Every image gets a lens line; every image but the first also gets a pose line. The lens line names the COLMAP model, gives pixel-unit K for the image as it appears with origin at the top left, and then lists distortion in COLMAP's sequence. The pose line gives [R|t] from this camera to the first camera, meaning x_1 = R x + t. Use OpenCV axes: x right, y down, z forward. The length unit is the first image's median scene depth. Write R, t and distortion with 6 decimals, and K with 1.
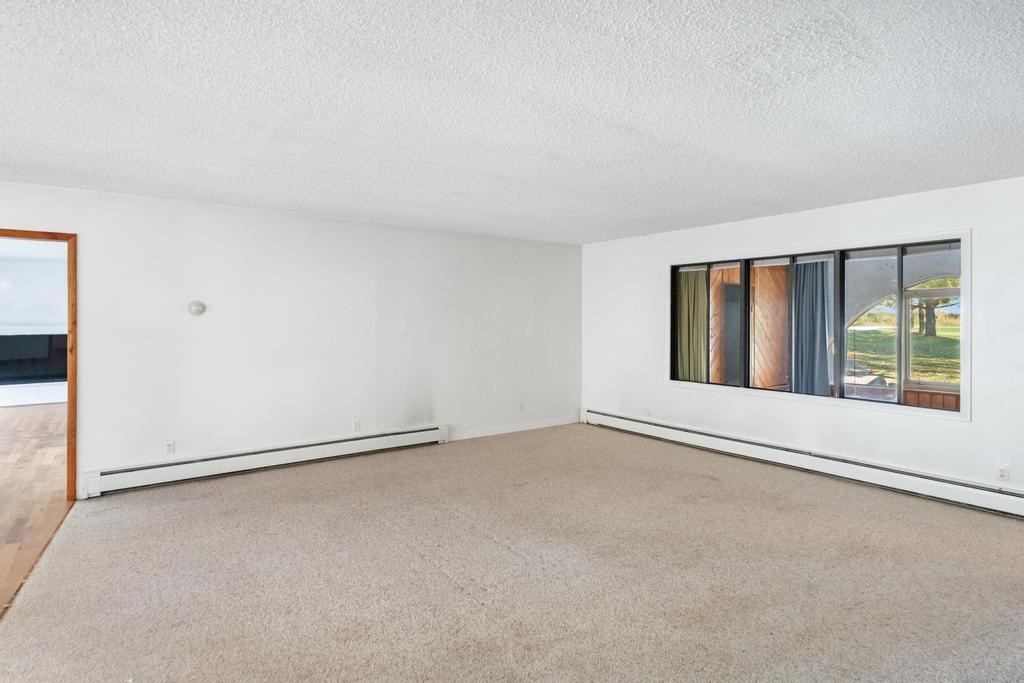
lens RADIAL K [[543.8, 0, 511.3], [0, 543.8, 331.7], [0, 0, 1]] dist [-0.000664, 0.000371]
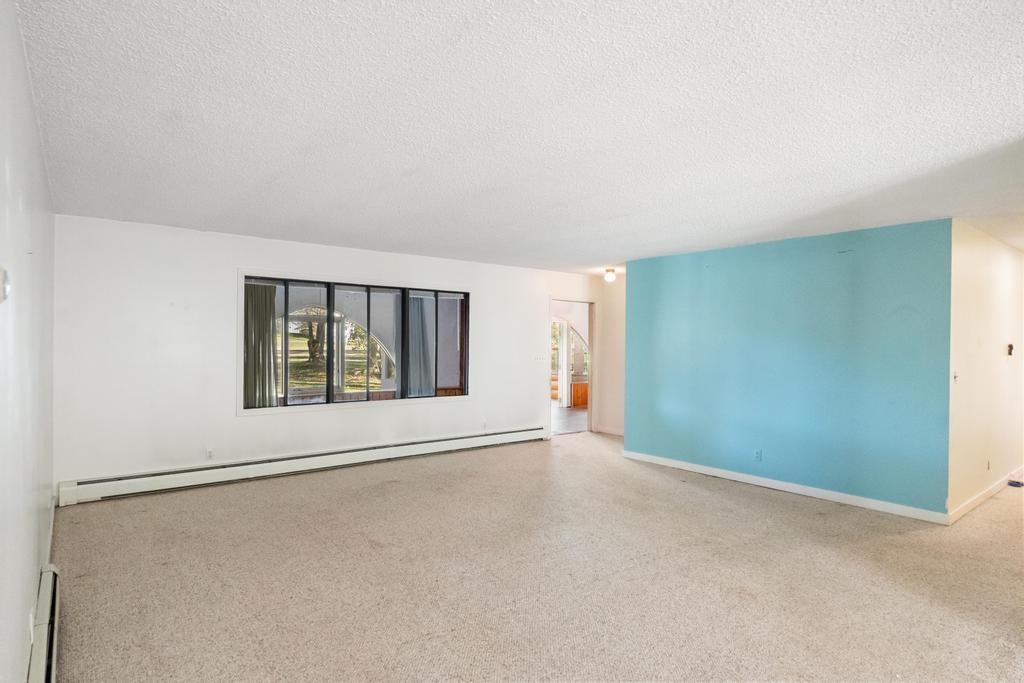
lens RADIAL K [[557.5, 0, 511.4], [0, 557.5, 343.5], [0, 0, 1]] dist [-0.006900, -0.000415]
pose [[-0.033692, -0.001590, 0.999431, -0.679385], [0.016734, 0.999858, 0.002155, -0.010592], [-0.999292, 0.016797, -0.033660, 0.689073]]
